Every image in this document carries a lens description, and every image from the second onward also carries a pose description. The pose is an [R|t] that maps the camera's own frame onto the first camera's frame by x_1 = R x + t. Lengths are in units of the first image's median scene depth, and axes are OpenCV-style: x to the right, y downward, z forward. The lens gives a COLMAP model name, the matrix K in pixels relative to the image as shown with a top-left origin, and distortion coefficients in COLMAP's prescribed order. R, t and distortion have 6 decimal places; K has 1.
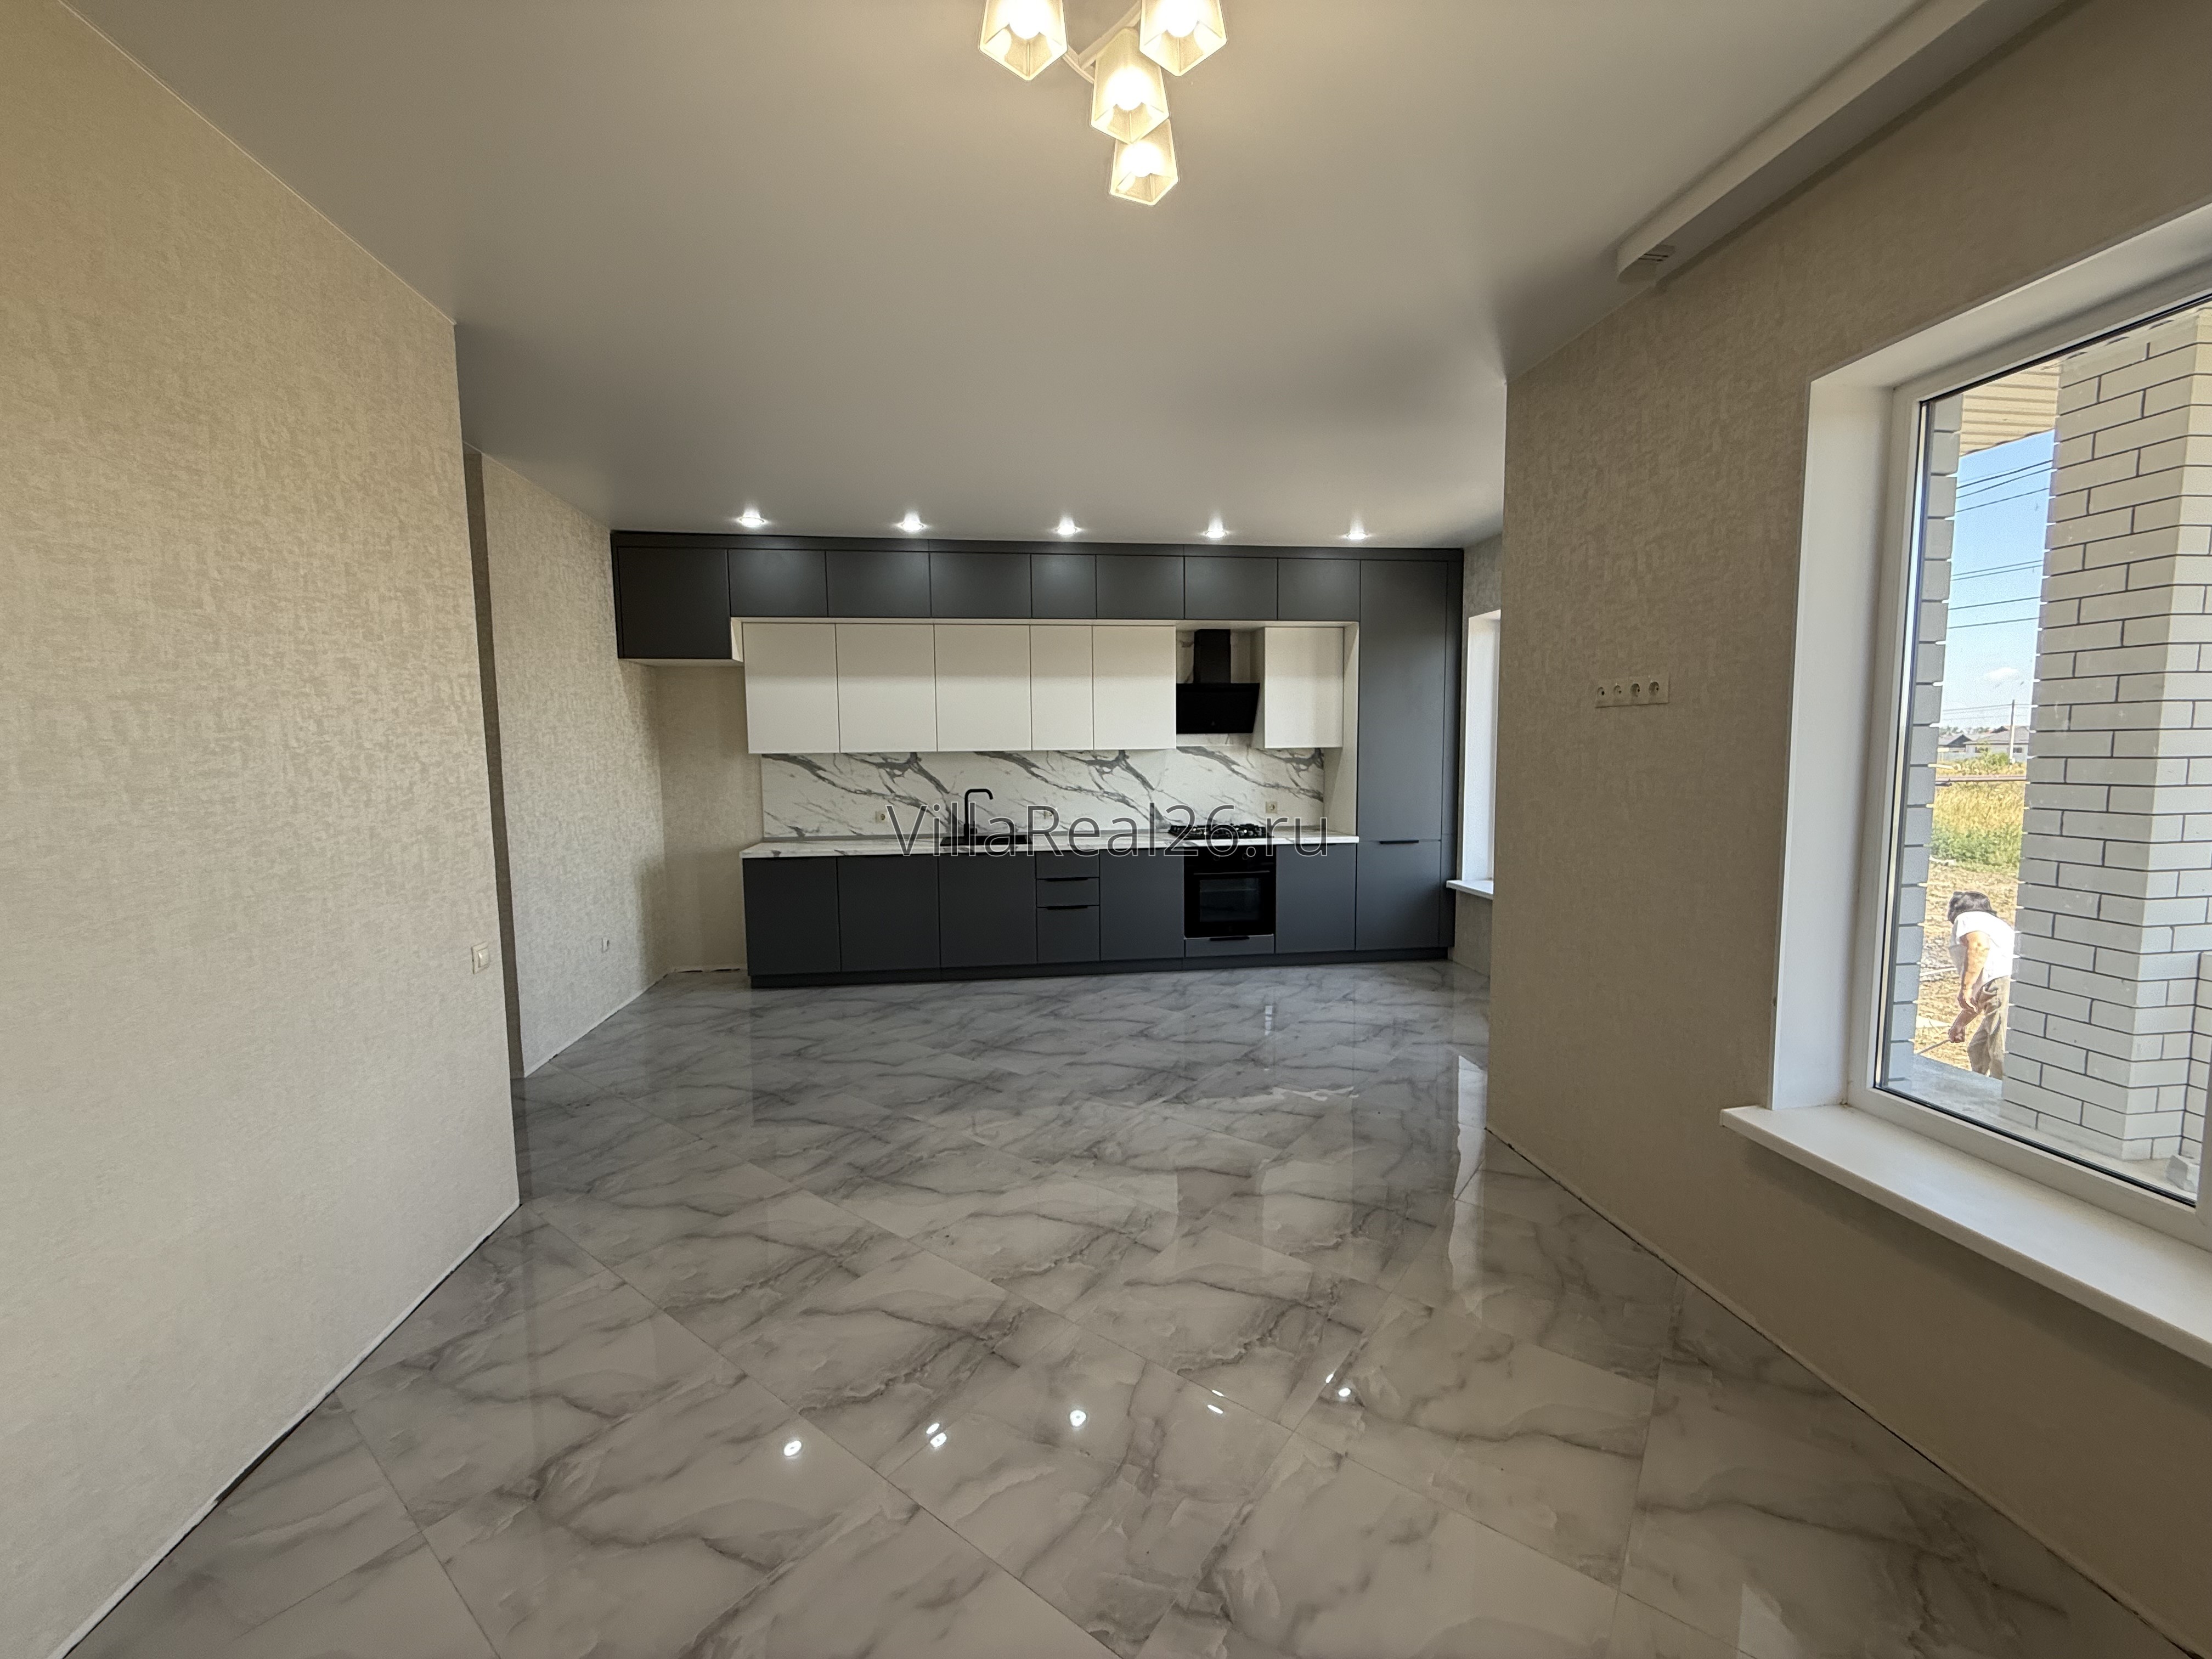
lens RADIAL K [[881.6, 0, 1106.3], [0, 881.6, 830.0], [0, 0, 1]] dist [0.000138, -0.000719]
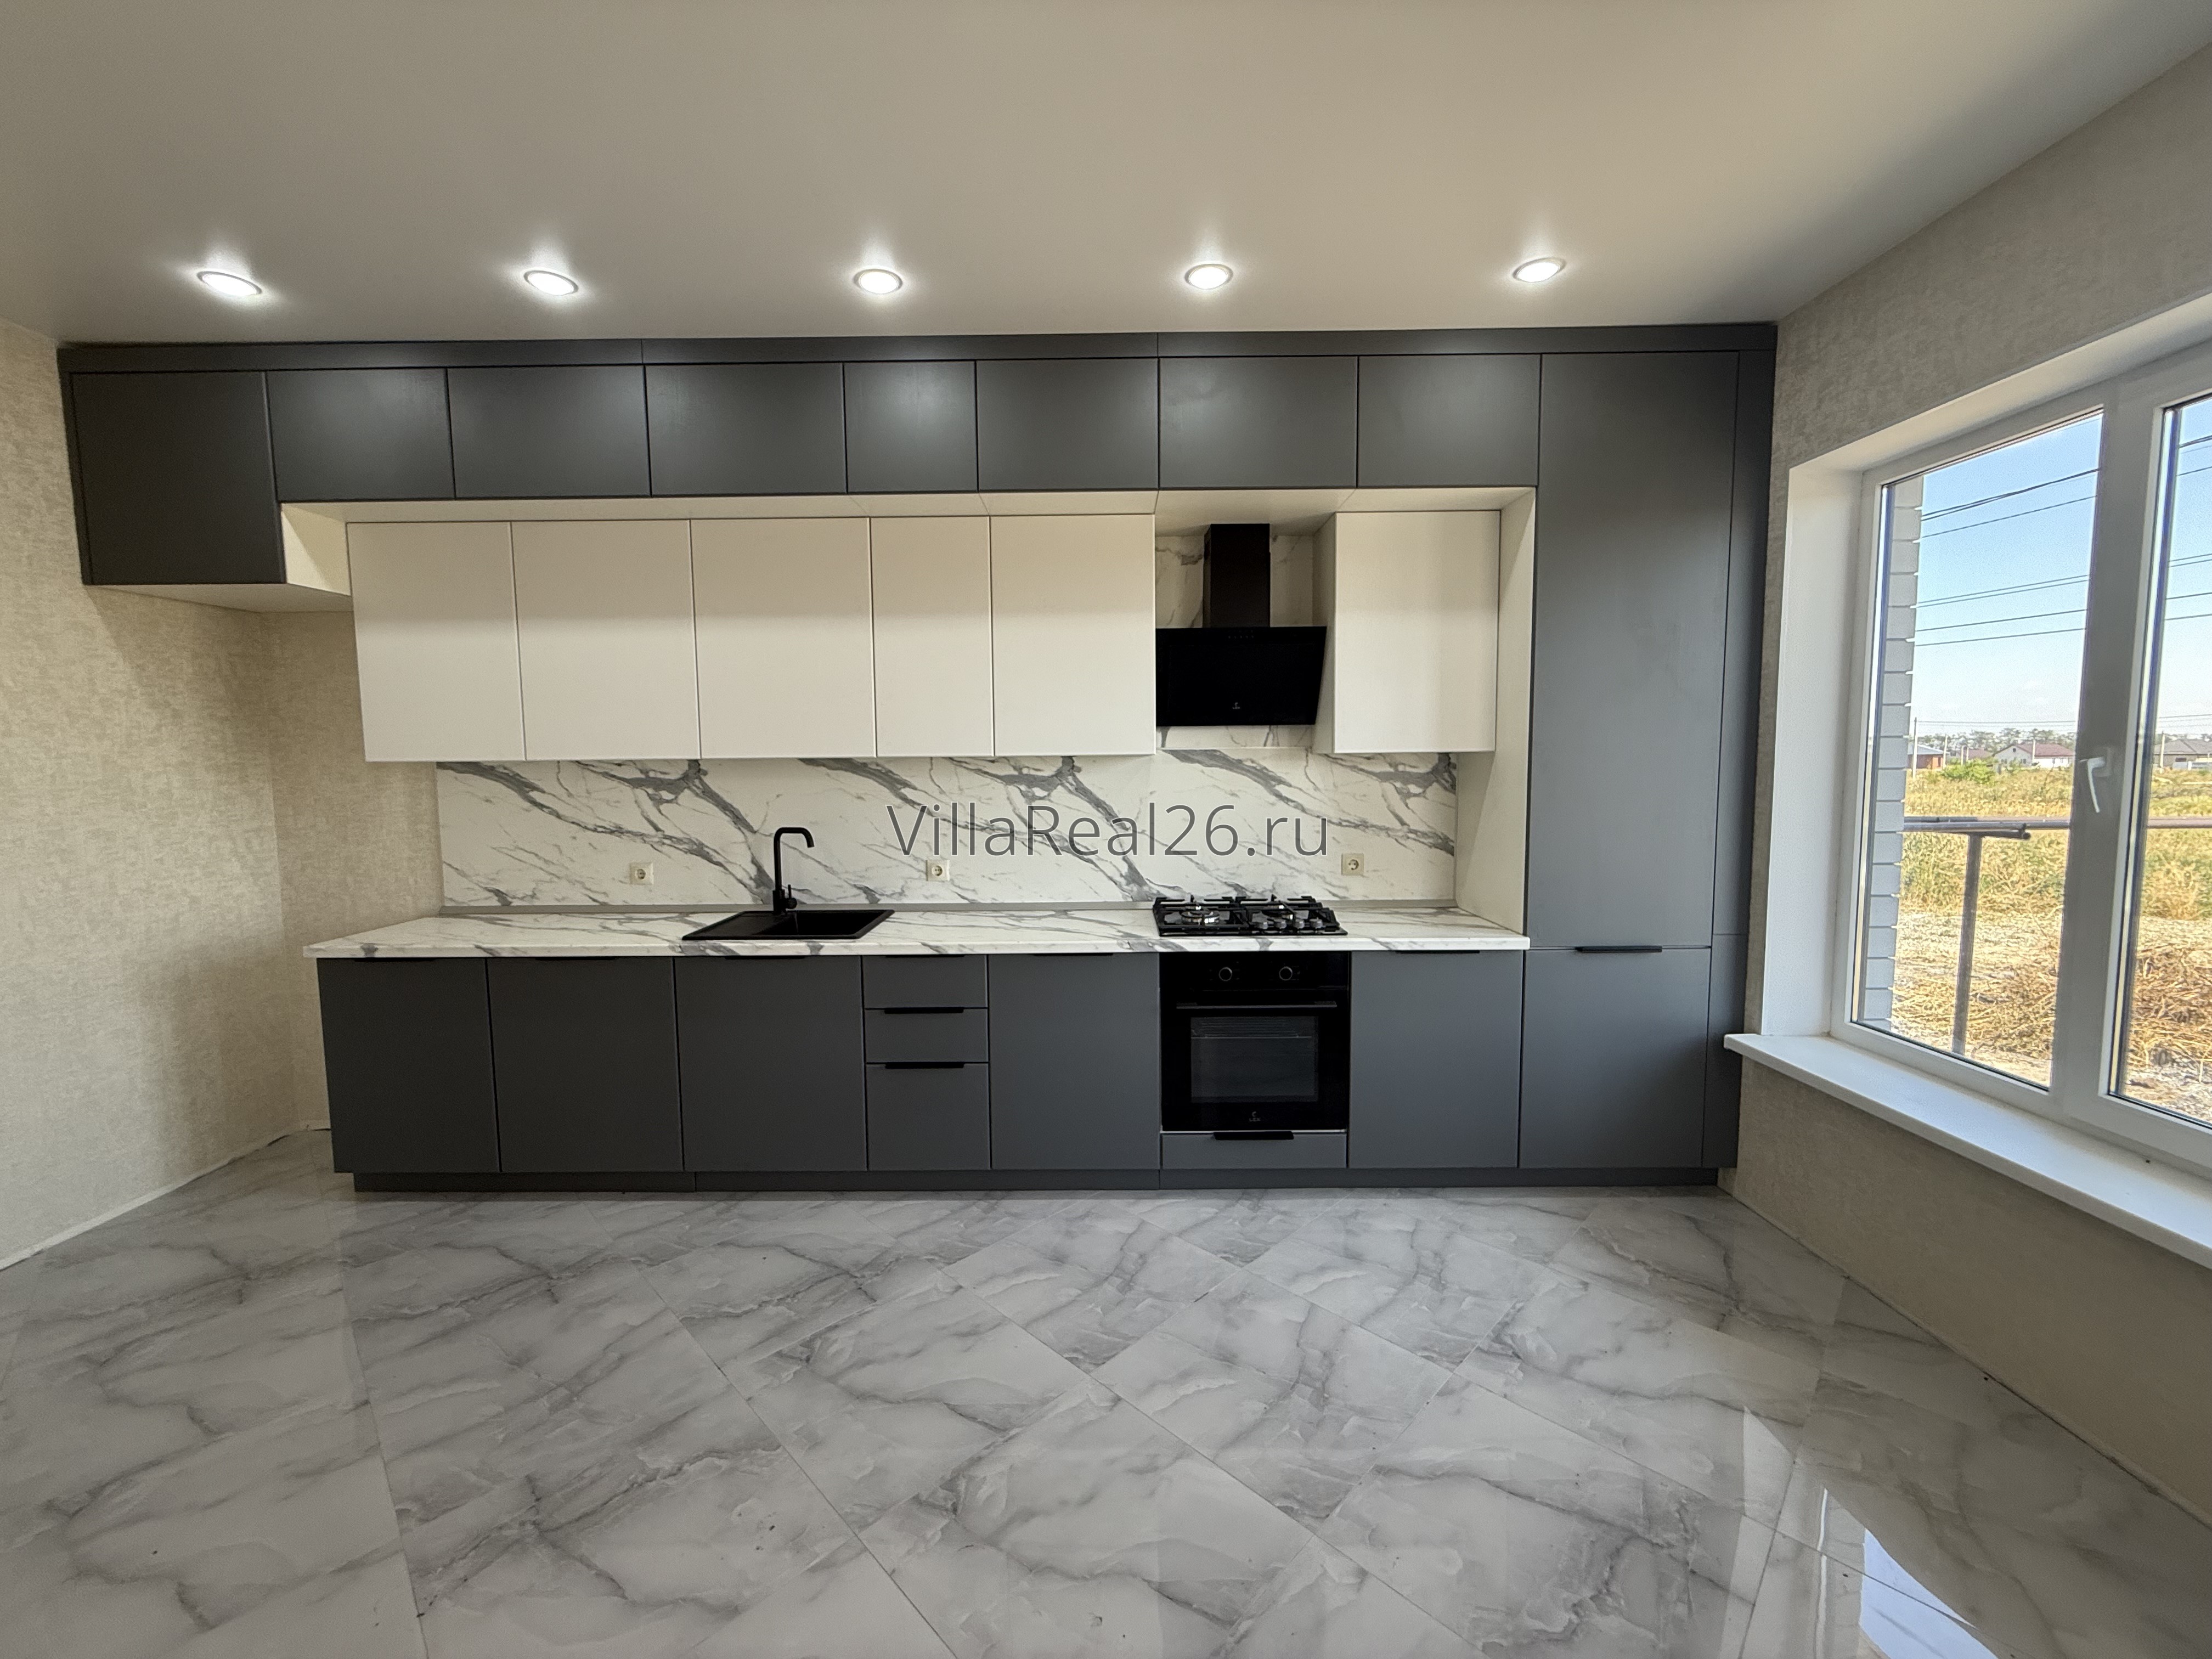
lens RADIAL K [[881.6, 0, 1104.5], [0, 881.6, 825.7], [0, 0, 1]] dist [0.000138, -0.000719]
pose [[0.989768, 0.012775, -0.142112, 0.132180], [-0.014569, 0.999827, -0.011587, -0.047076], [0.141940, 0.013539, 0.989783, 0.521710]]
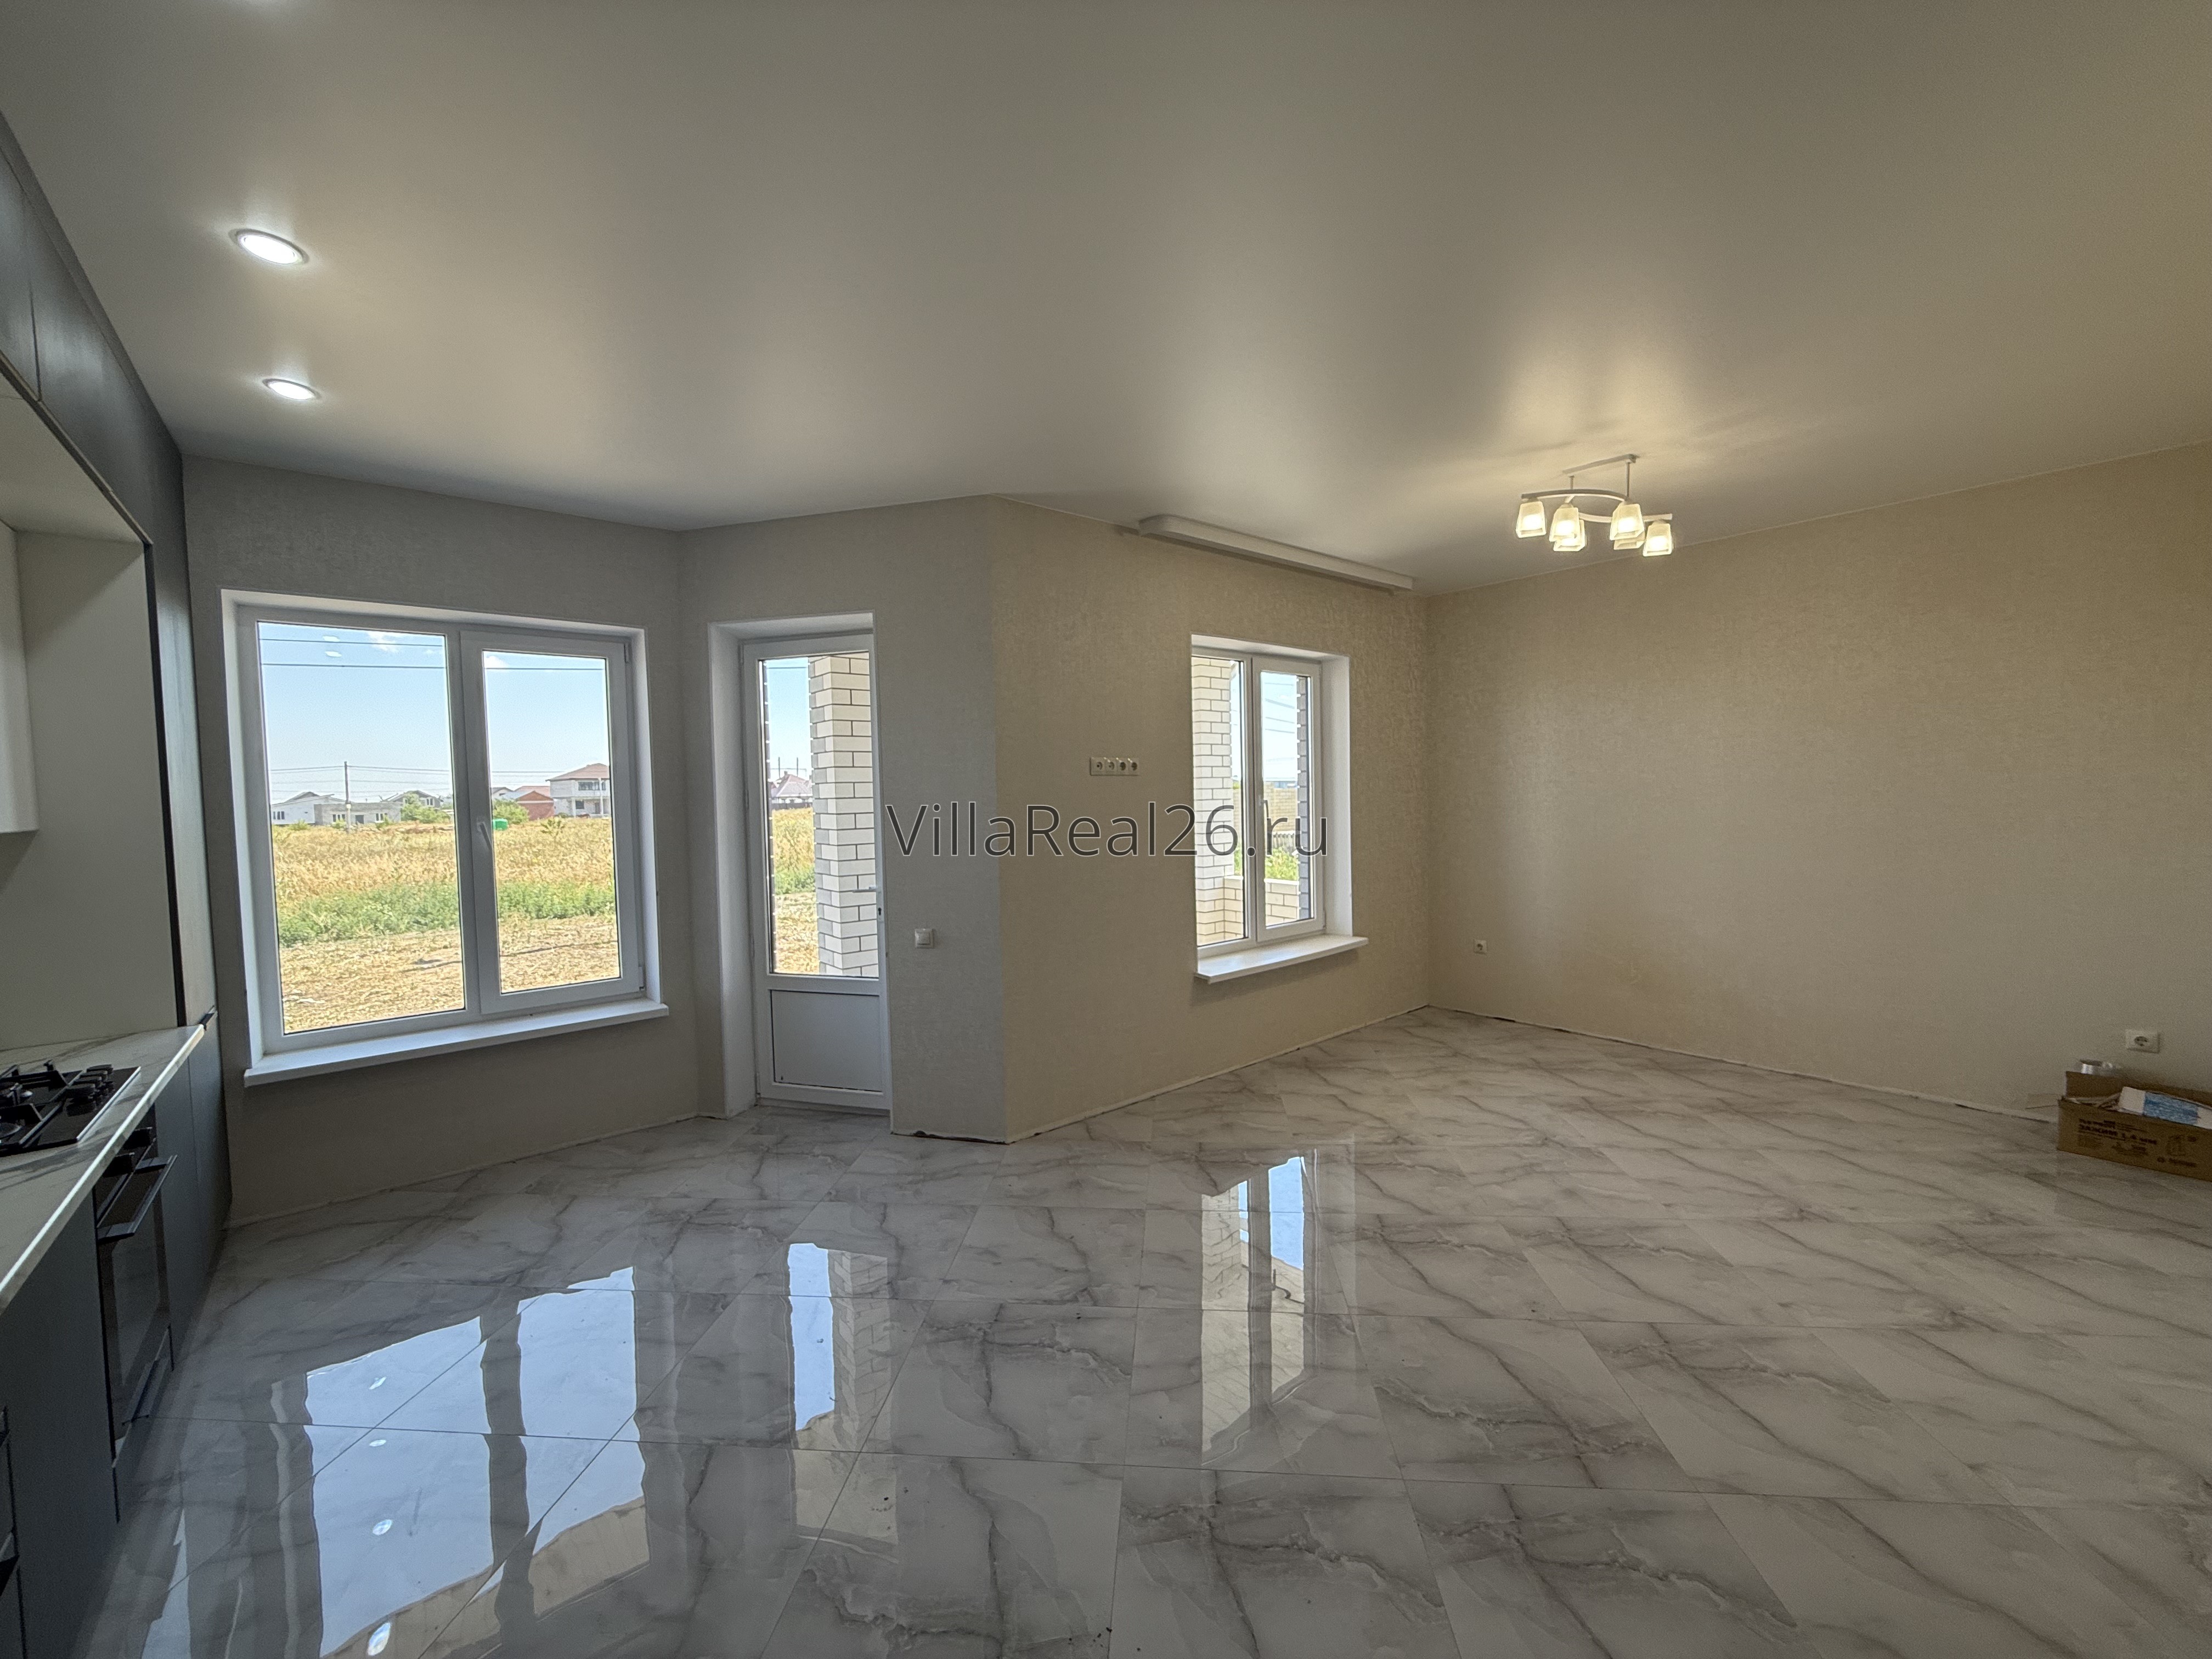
lens RADIAL K [[881.6, 0, 1100.5], [0, 881.6, 828.5], [0, 0, 1]] dist [0.000138, -0.000719]
pose [[-0.524929, -0.013984, 0.851031, -0.356813], [0.105126, 0.991144, 0.081129, -0.084395], [-0.844629, 0.132052, -0.518810, 0.884573]]
